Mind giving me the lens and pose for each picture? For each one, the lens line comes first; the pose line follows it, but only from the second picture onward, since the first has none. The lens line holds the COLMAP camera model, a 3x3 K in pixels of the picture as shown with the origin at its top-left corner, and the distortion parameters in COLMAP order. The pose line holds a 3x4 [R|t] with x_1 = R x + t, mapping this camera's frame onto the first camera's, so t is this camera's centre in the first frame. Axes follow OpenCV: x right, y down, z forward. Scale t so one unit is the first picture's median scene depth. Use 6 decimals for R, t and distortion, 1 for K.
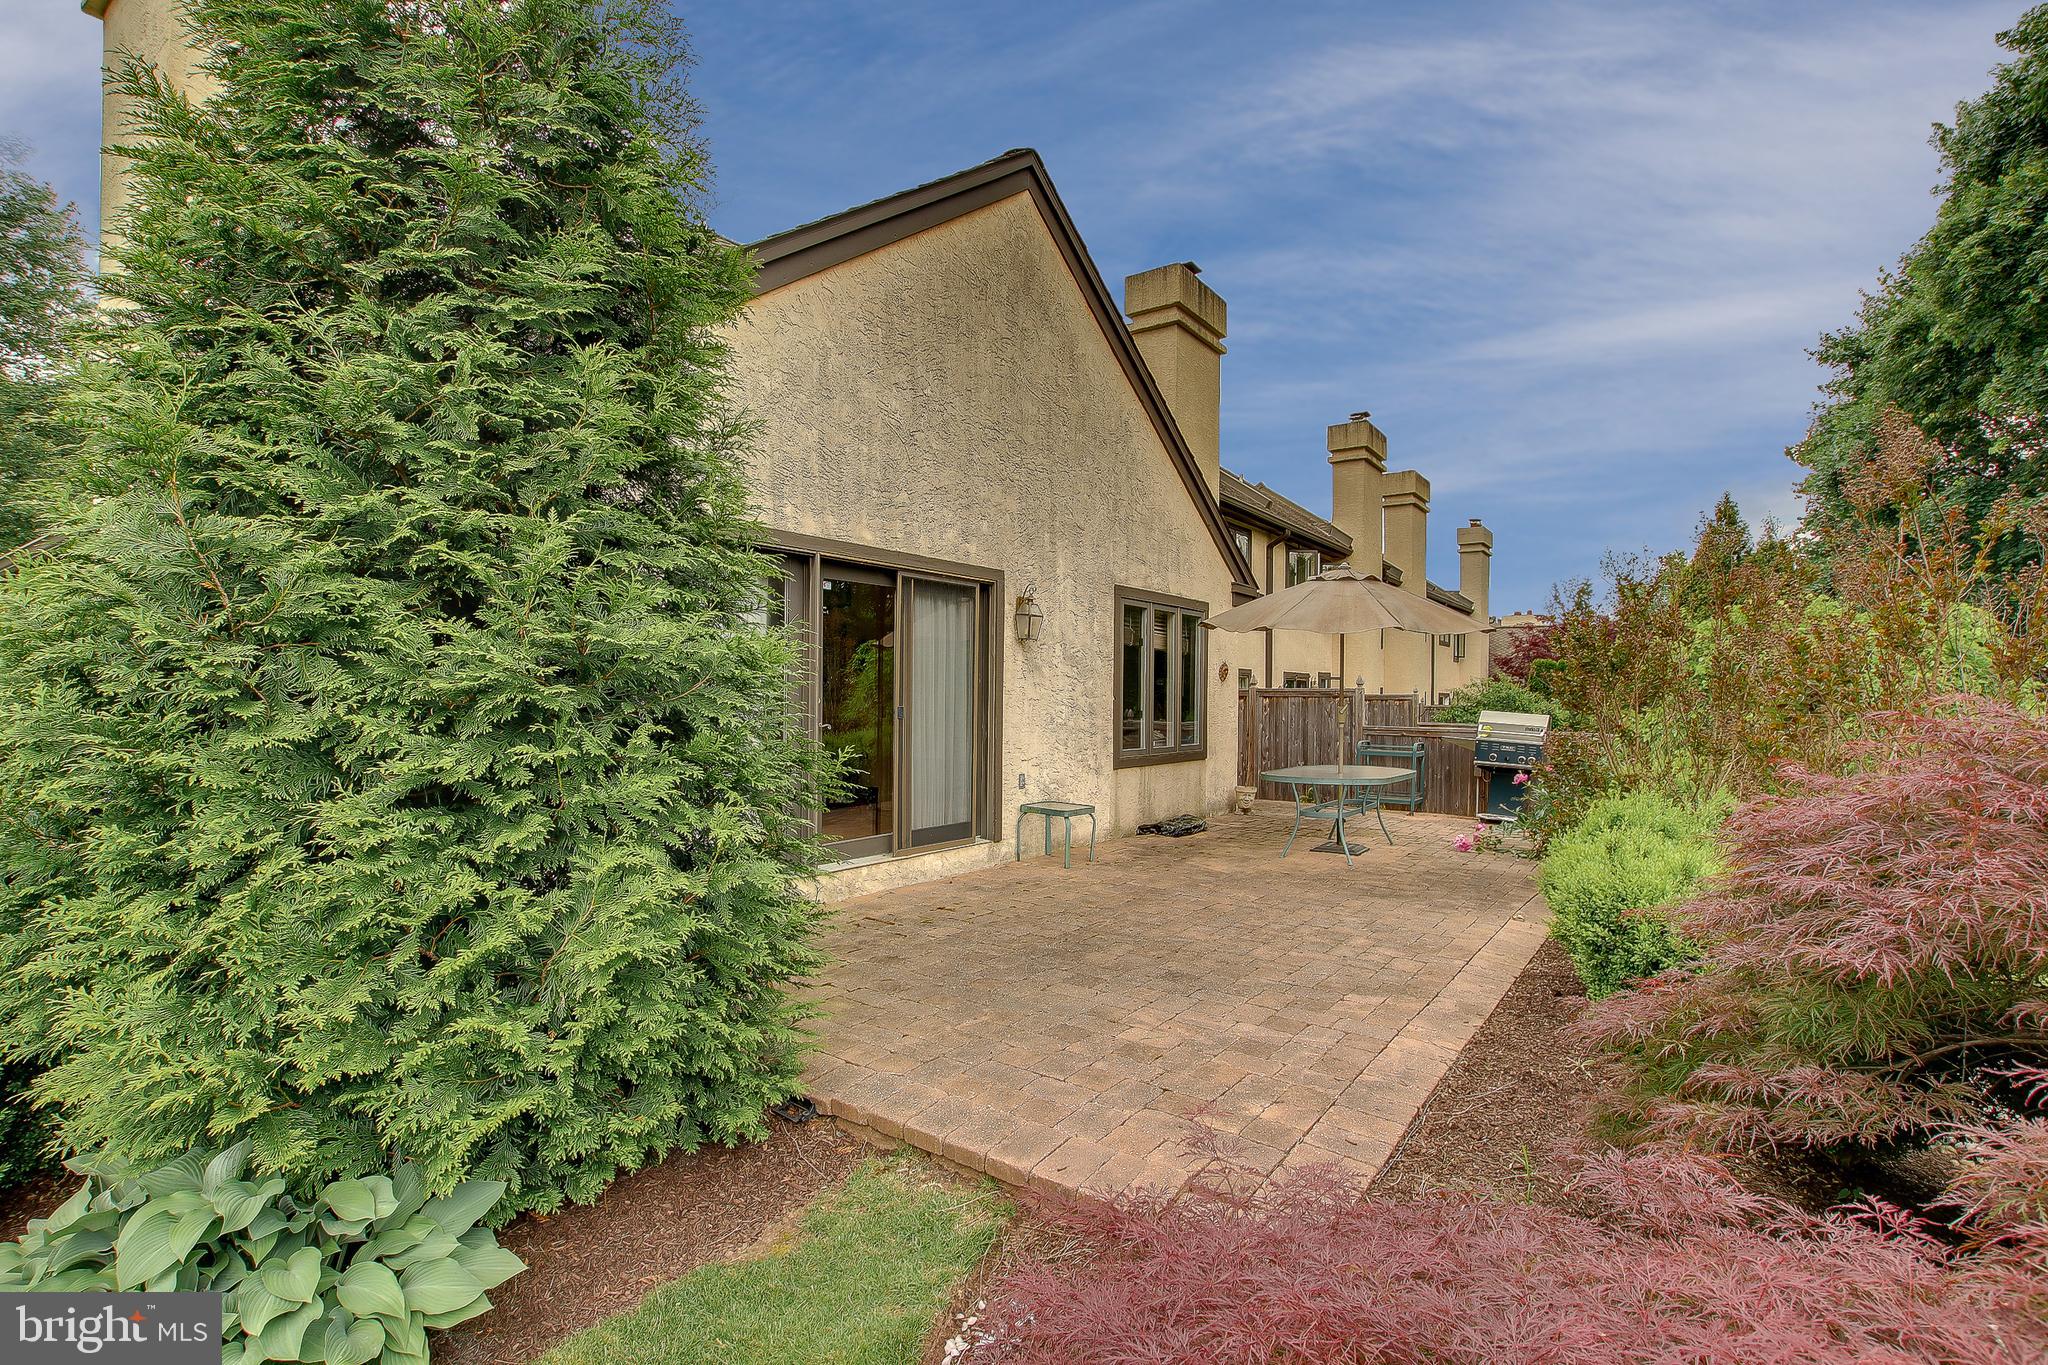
lens RADIAL K [[968.6, 0, 1015.6], [0, 968.6, 670.4], [0, 0, 1]] dist [-0.030327, 0.001213]
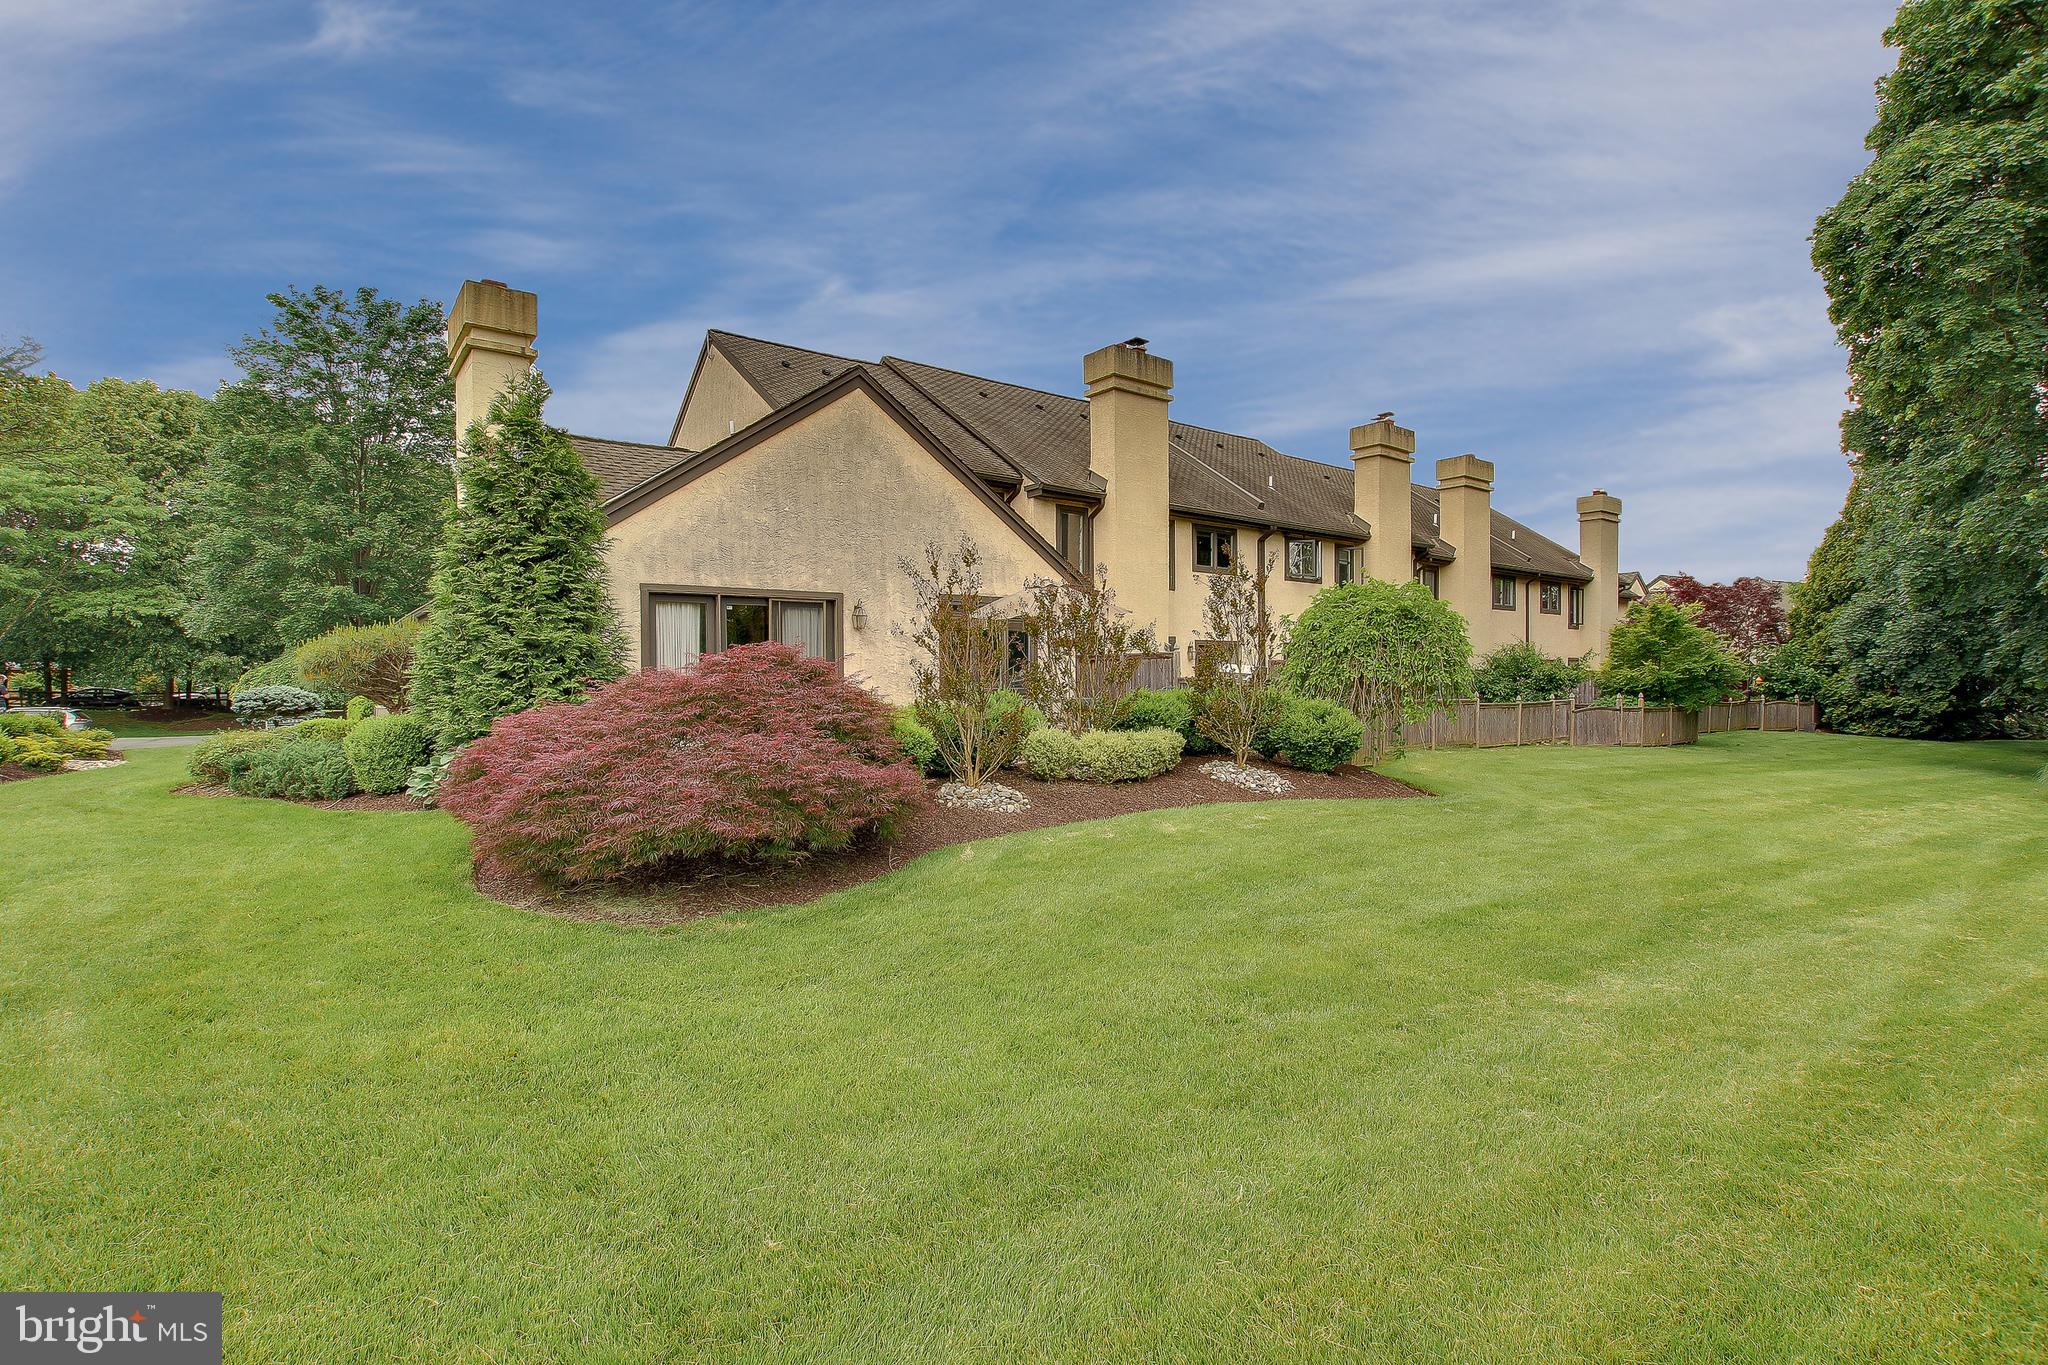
lens RADIAL K [[968.6, 0, 1015.6], [0, 968.6, 670.4], [0, 0, 1]] dist [-0.030327, 0.001213]
pose [[0.961754, -0.016579, -0.273412, 0.937381], [0.022129, 0.999607, 0.017227, 0.028719], [0.273019, -0.022618, 0.961743, -0.850739]]
